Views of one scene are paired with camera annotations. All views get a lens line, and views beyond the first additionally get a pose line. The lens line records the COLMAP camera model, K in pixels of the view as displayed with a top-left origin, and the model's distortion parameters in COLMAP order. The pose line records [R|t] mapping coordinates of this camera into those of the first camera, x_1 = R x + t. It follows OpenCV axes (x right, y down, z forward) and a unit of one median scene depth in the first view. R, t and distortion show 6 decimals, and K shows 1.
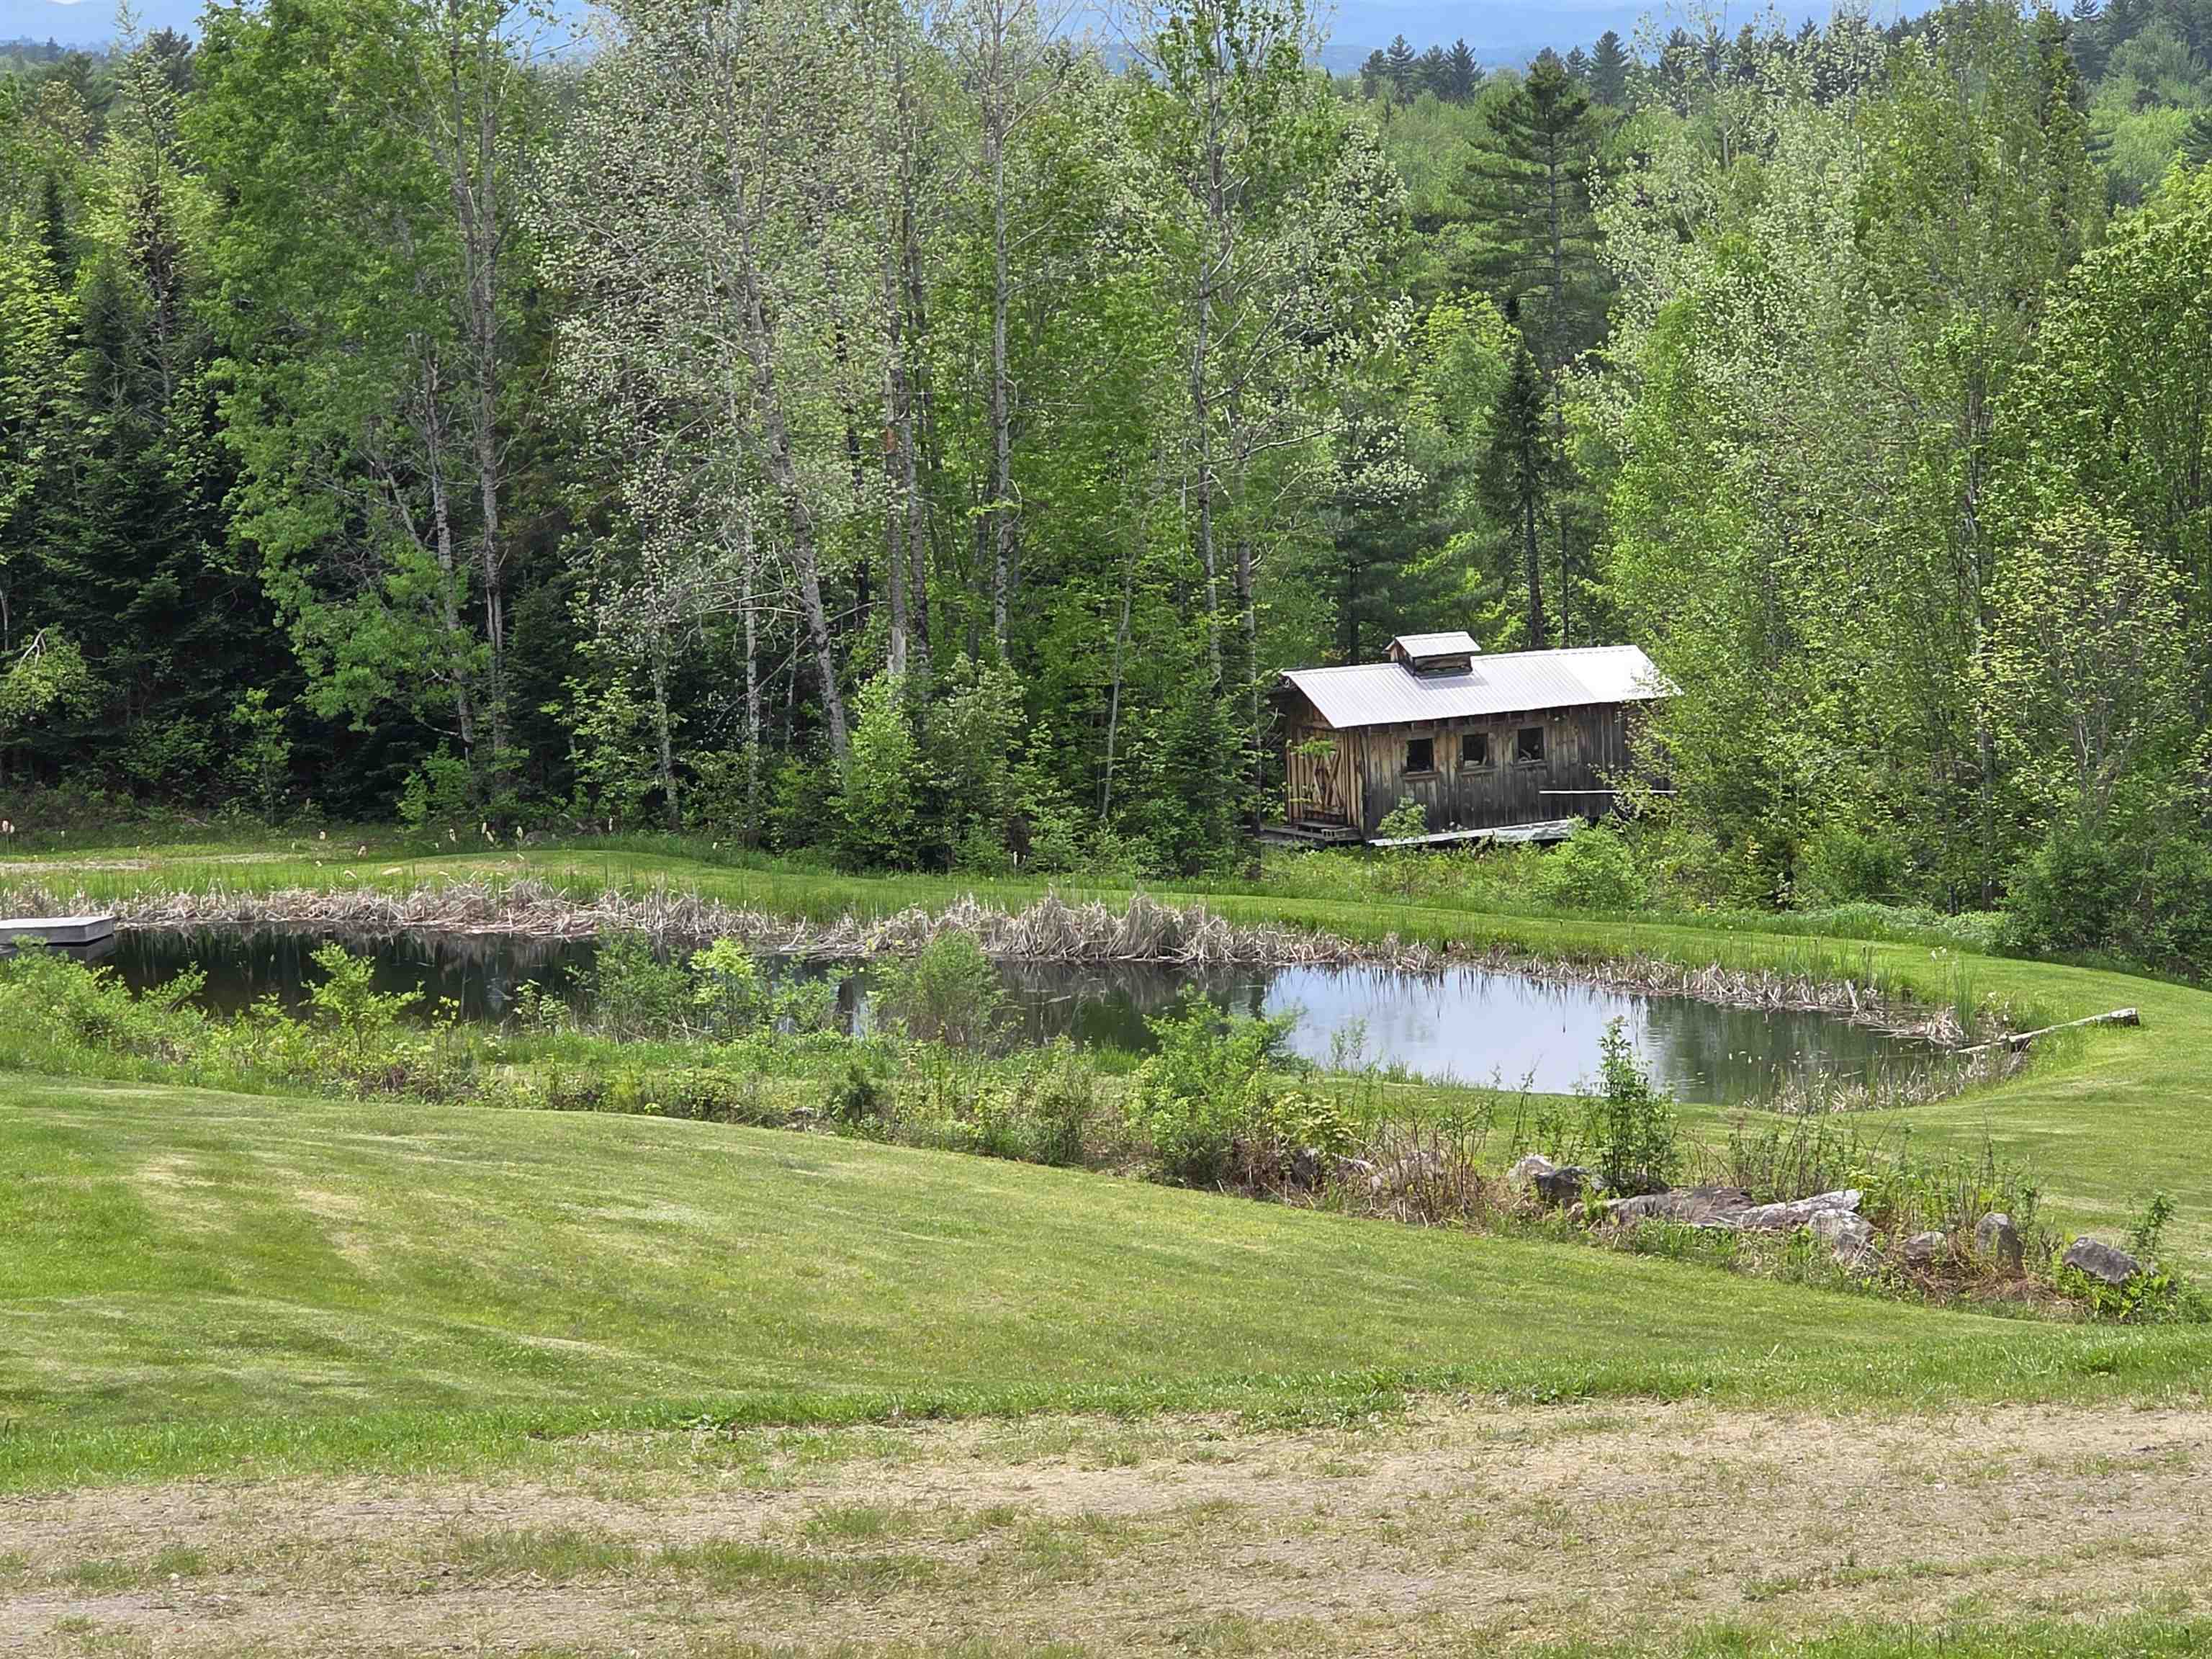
lens RADIAL K [[6488.3, 0, 1096.0], [0, 6488.3, 755.1], [0, 0, 1]] dist [-1.002196, 21.367208]
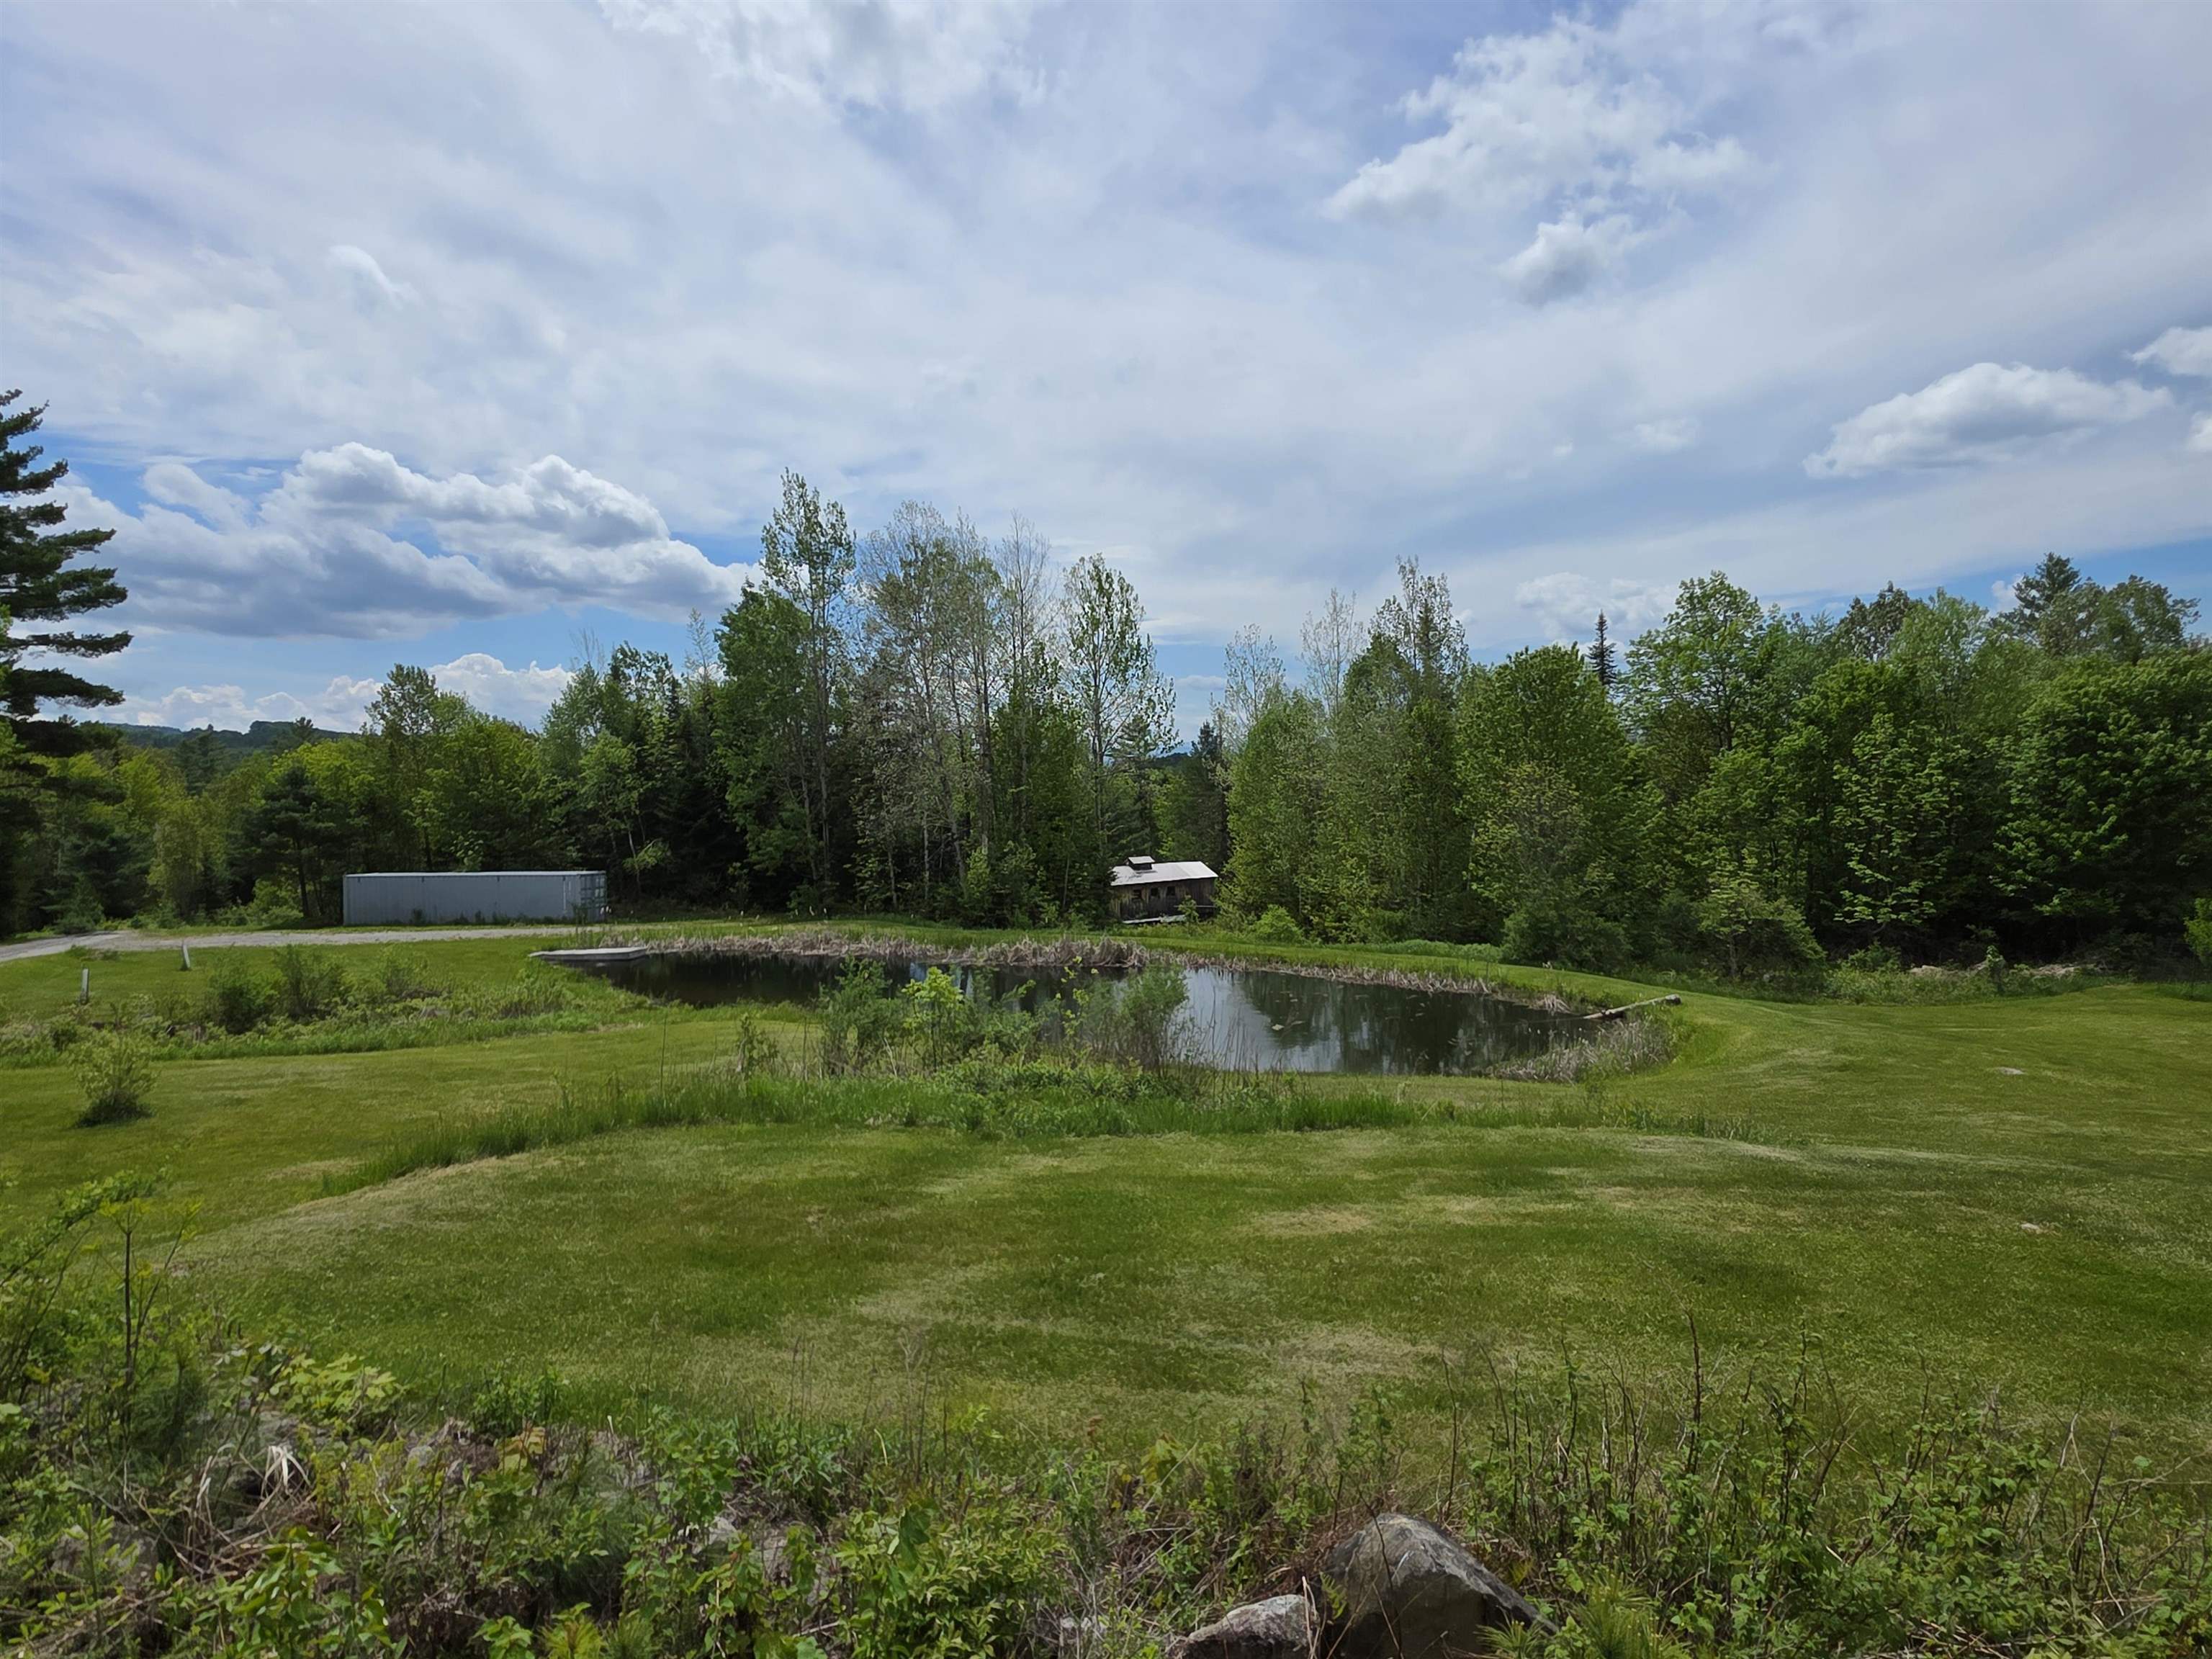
lens RADIAL K [[1268.9, 0, 1108.2], [0, 1268.9, 872.2], [0, 0, 1]] dist [-0.002342, -0.000964]
pose [[0.995367, 0.003202, 0.096094, -0.044443], [-0.000024, 0.999454, -0.033050, 0.018142], [-0.096147, 0.032895, 0.994823, 0.732439]]
